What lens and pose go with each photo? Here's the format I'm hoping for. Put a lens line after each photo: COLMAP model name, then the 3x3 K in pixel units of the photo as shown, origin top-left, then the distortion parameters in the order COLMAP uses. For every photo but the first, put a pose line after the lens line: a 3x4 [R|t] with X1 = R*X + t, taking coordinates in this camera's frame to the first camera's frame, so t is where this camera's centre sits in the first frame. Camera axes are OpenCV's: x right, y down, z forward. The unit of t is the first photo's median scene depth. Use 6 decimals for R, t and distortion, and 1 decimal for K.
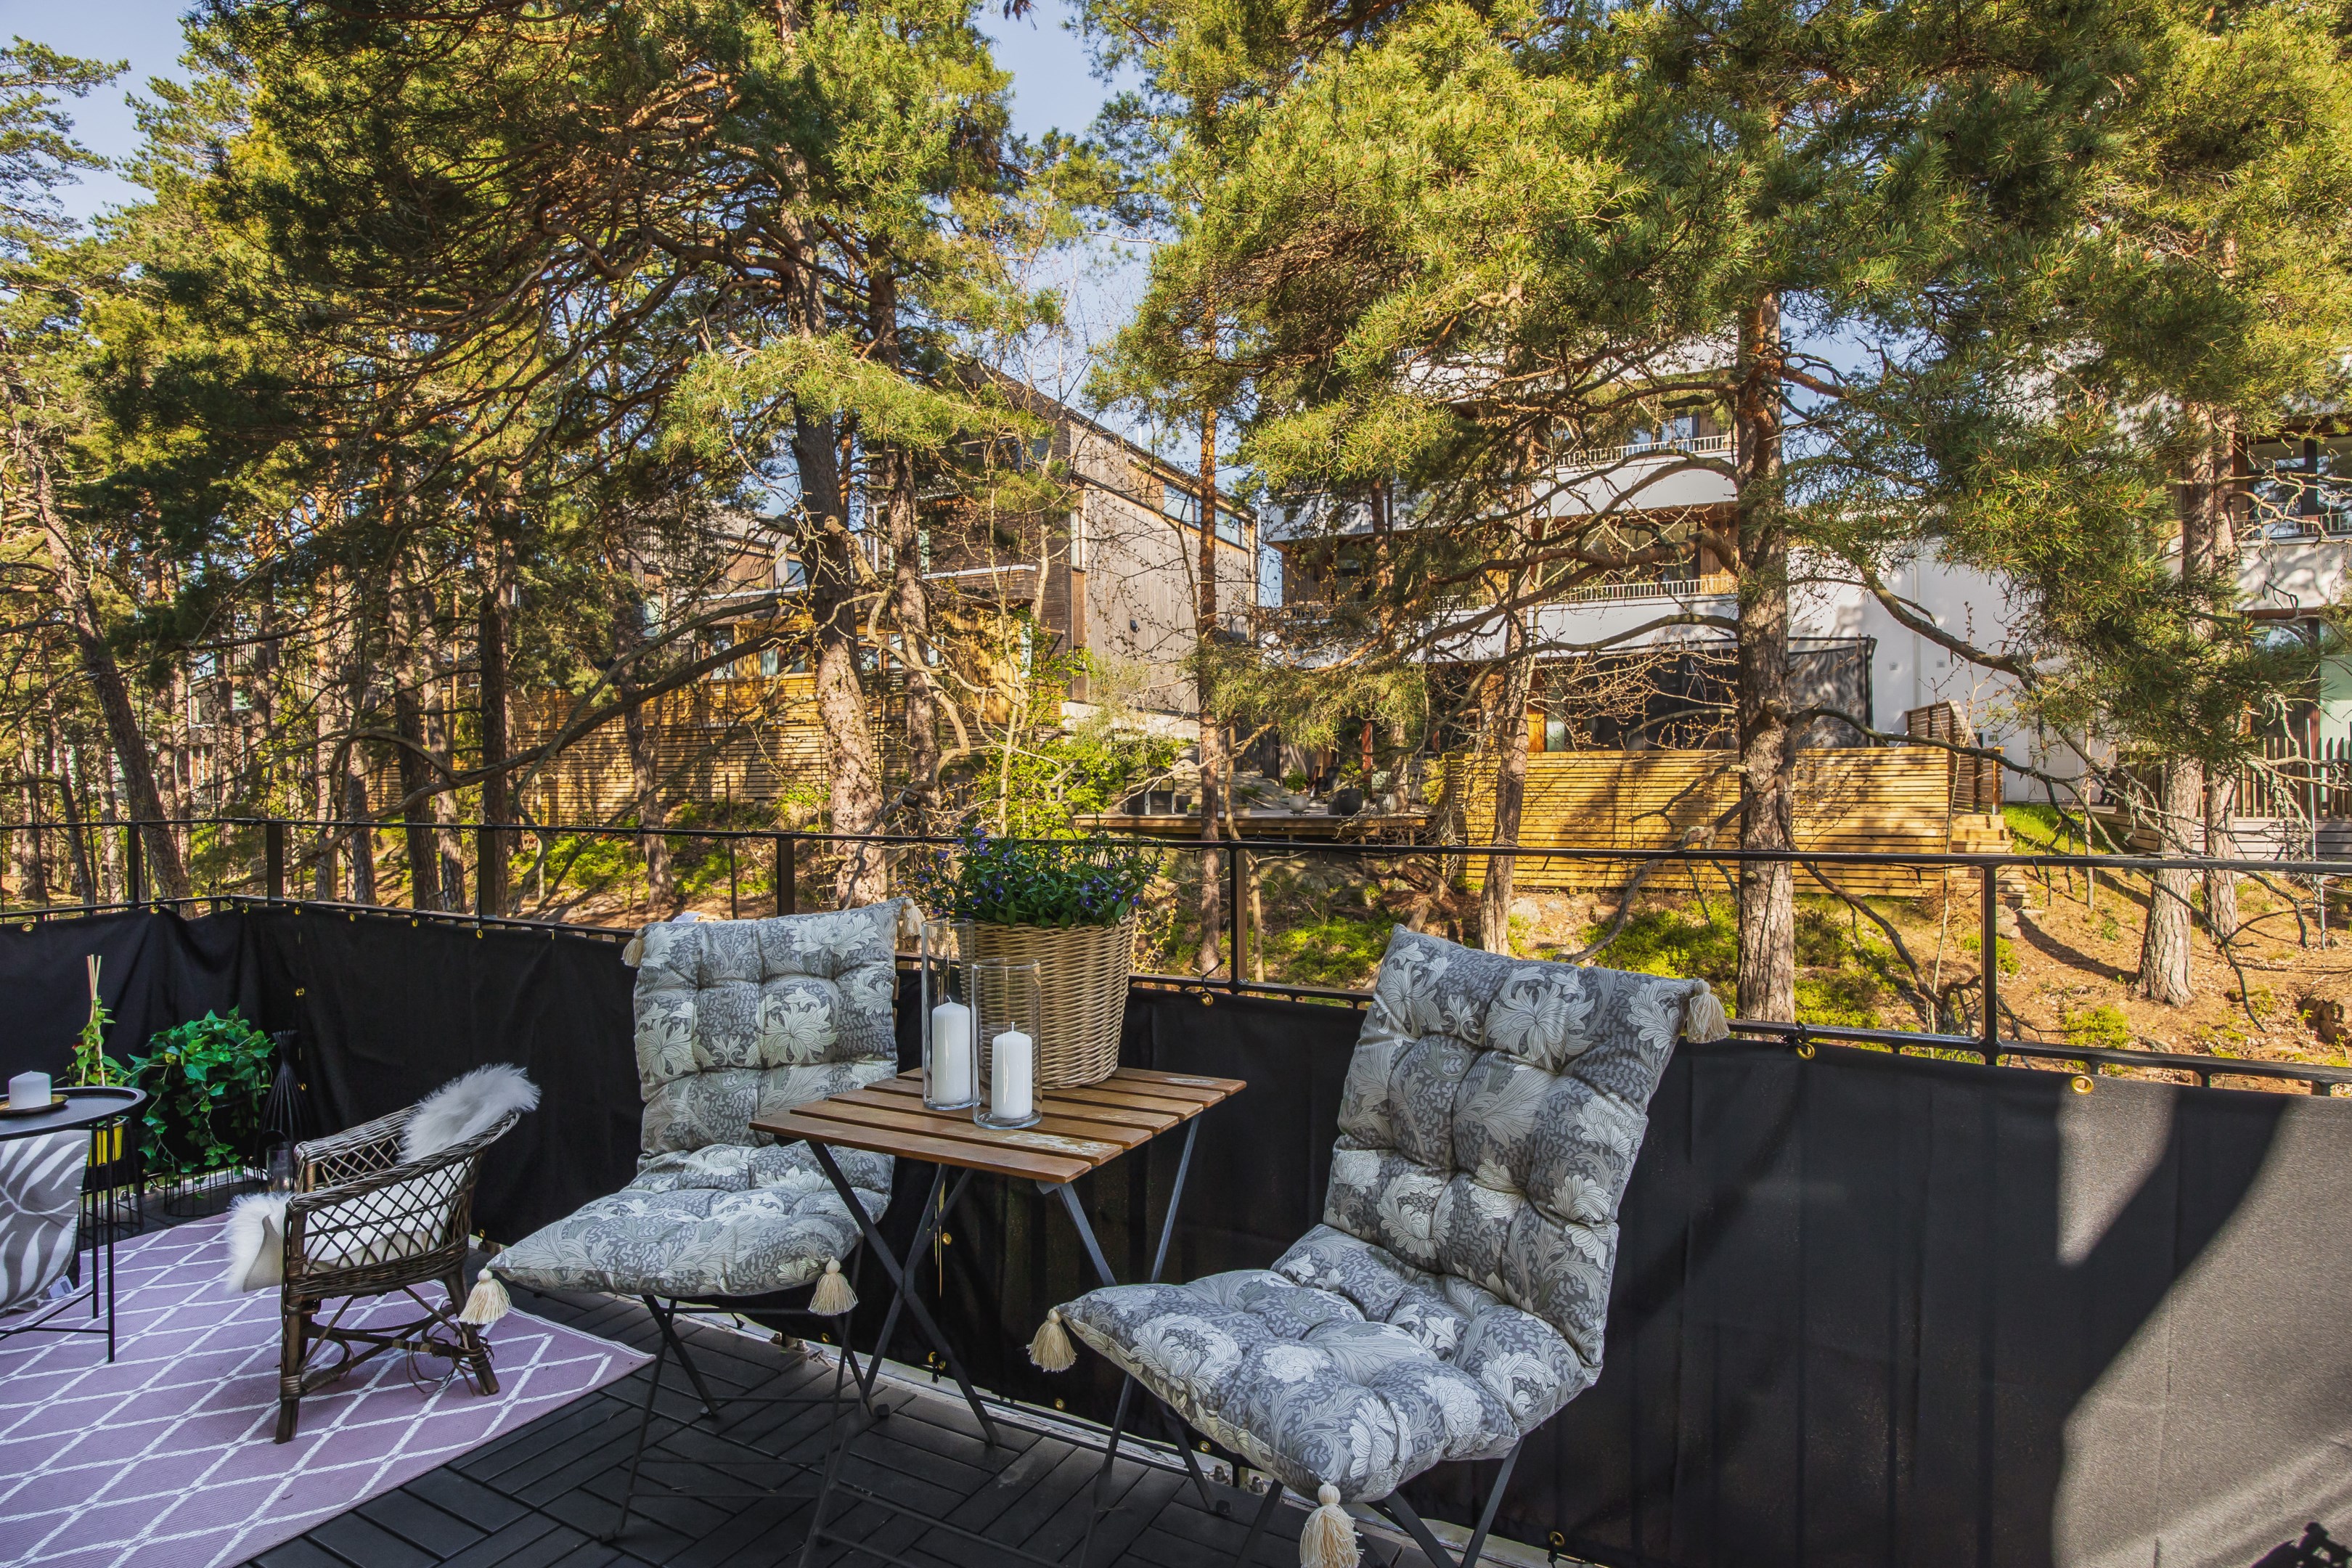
lens RADIAL K [[1199.9, 0, 1176.0], [0, 1199.9, 784.0], [0, 0, 1]] dist [-0.004859, -0.000803]
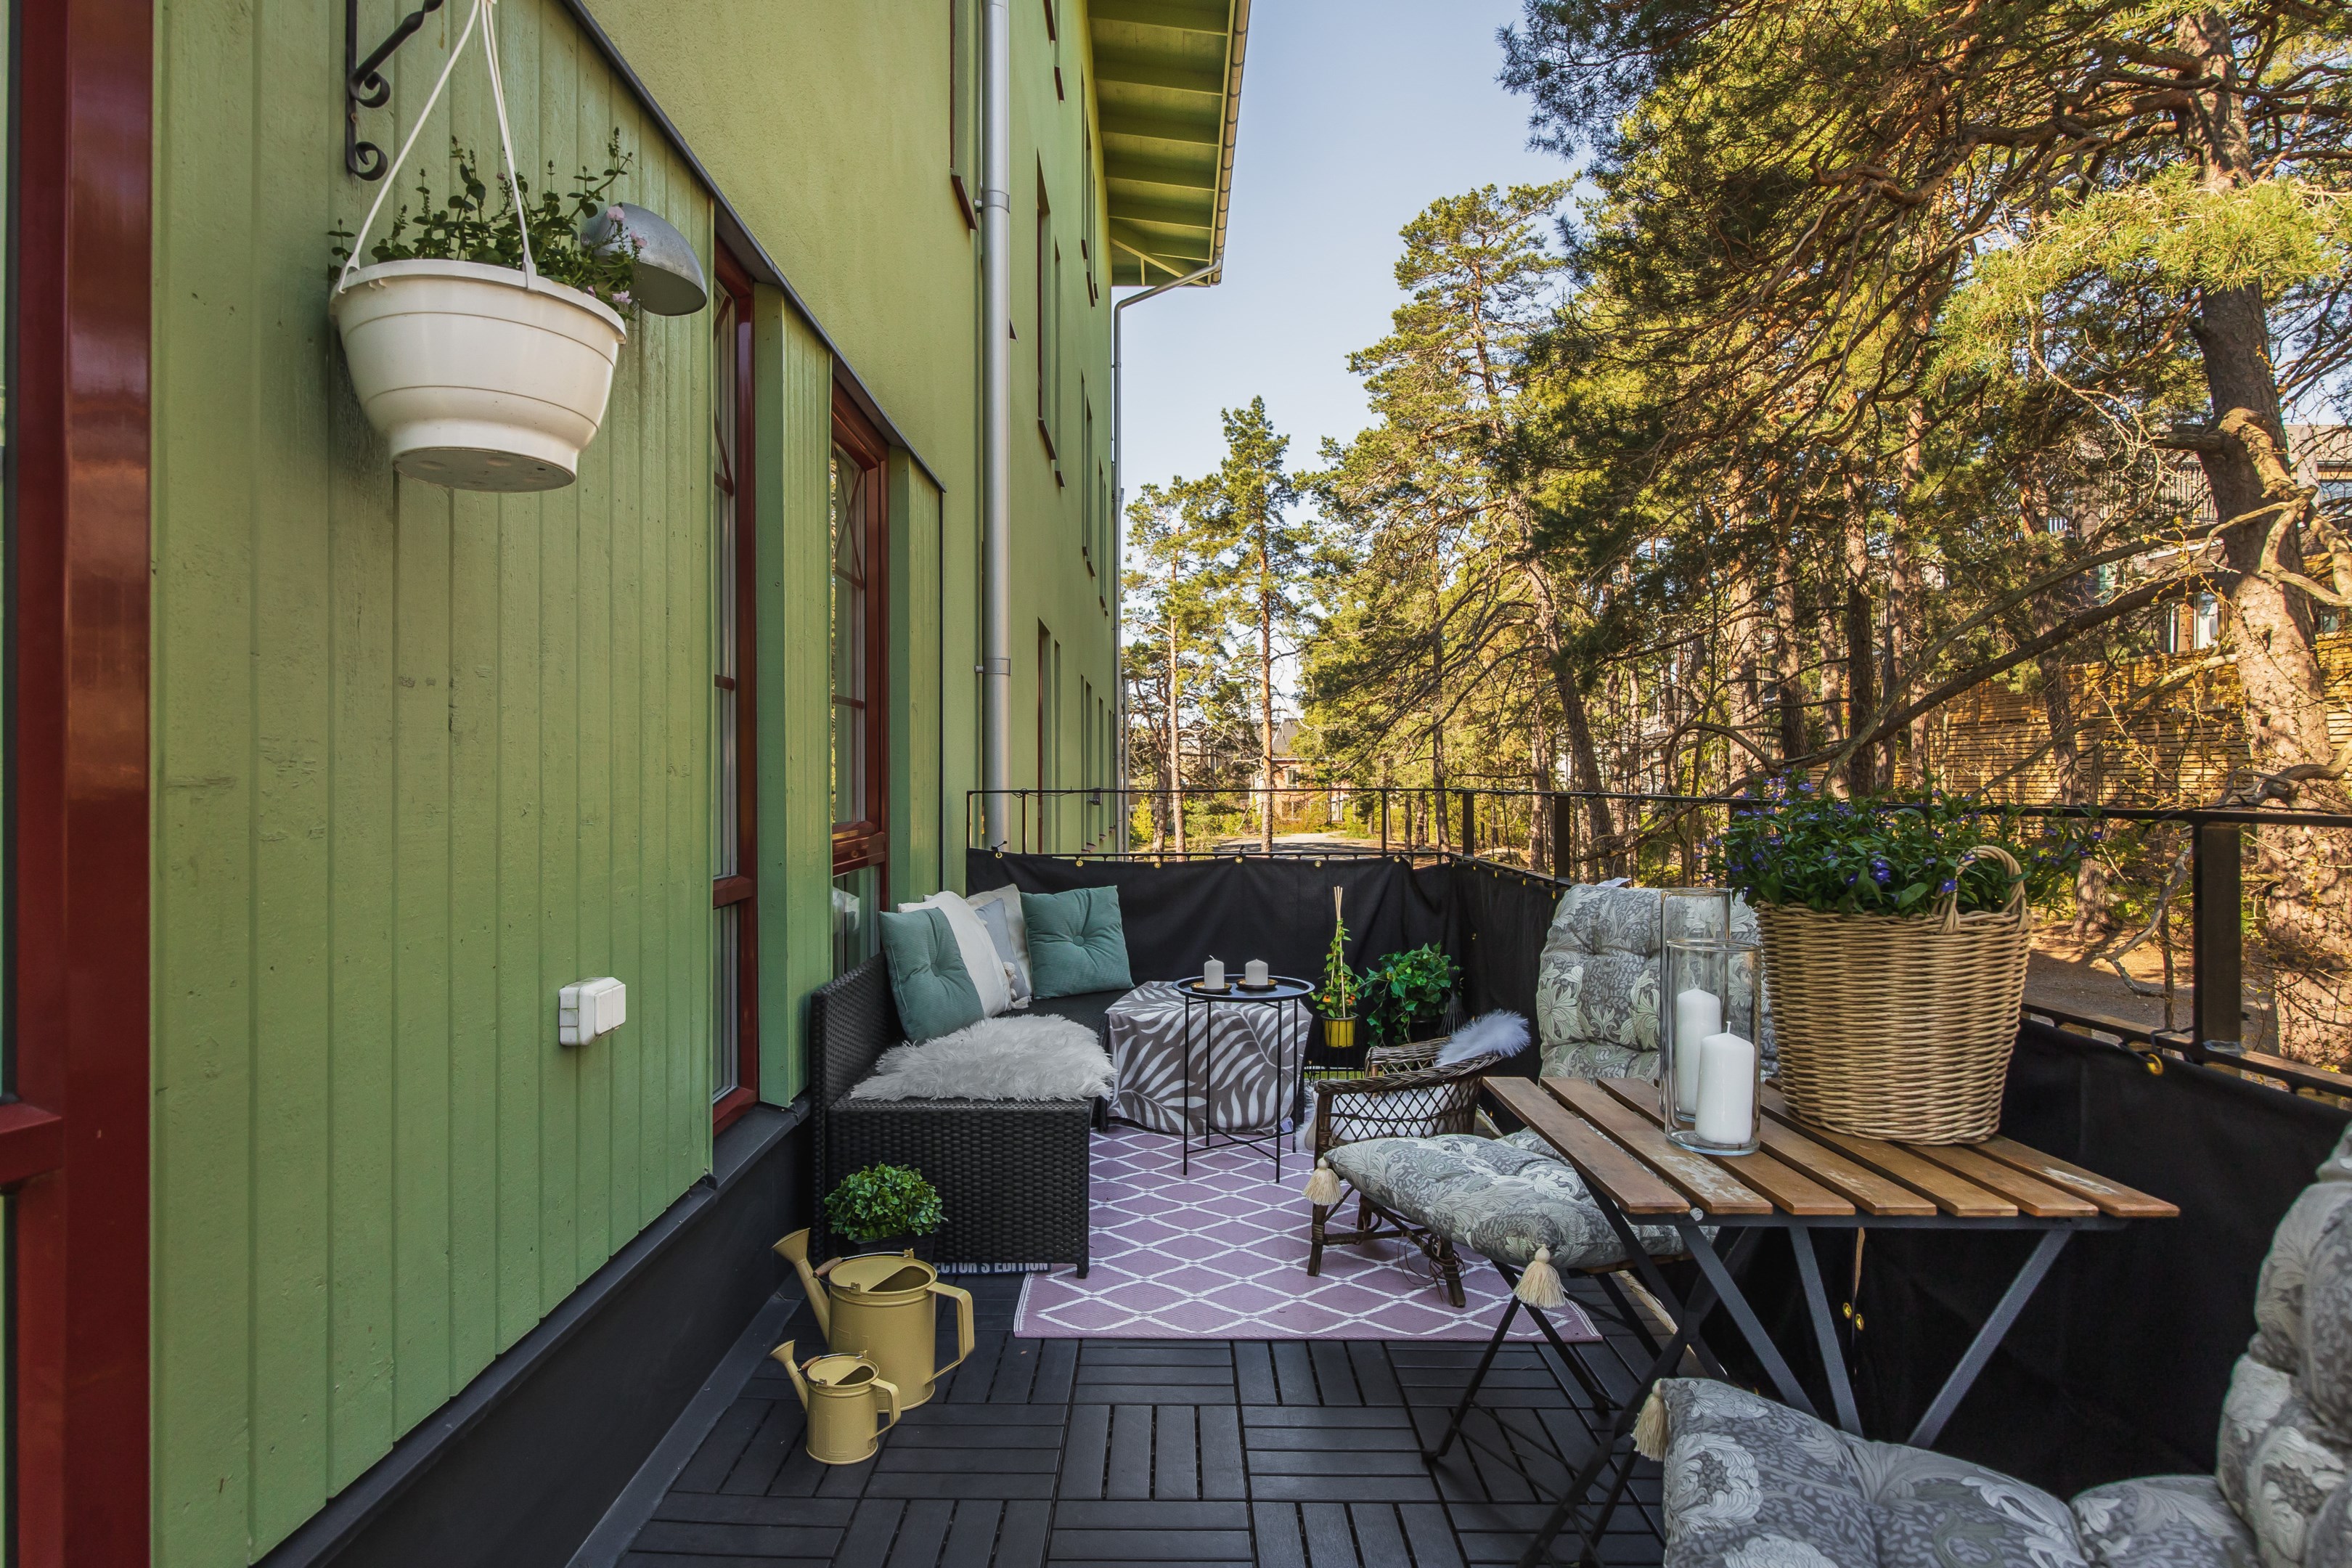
lens RADIAL K [[1264.2, 0, 1176.3], [0, 1264.2, 802.3], [0, 0, 1]] dist [0.004844, 0.000903]
pose [[0.501990, 0.025544, -0.864496, 0.297746], [-0.014599, 0.999672, 0.021061, 0.034684], [0.864750, 0.002048, 0.502198, 0.214908]]
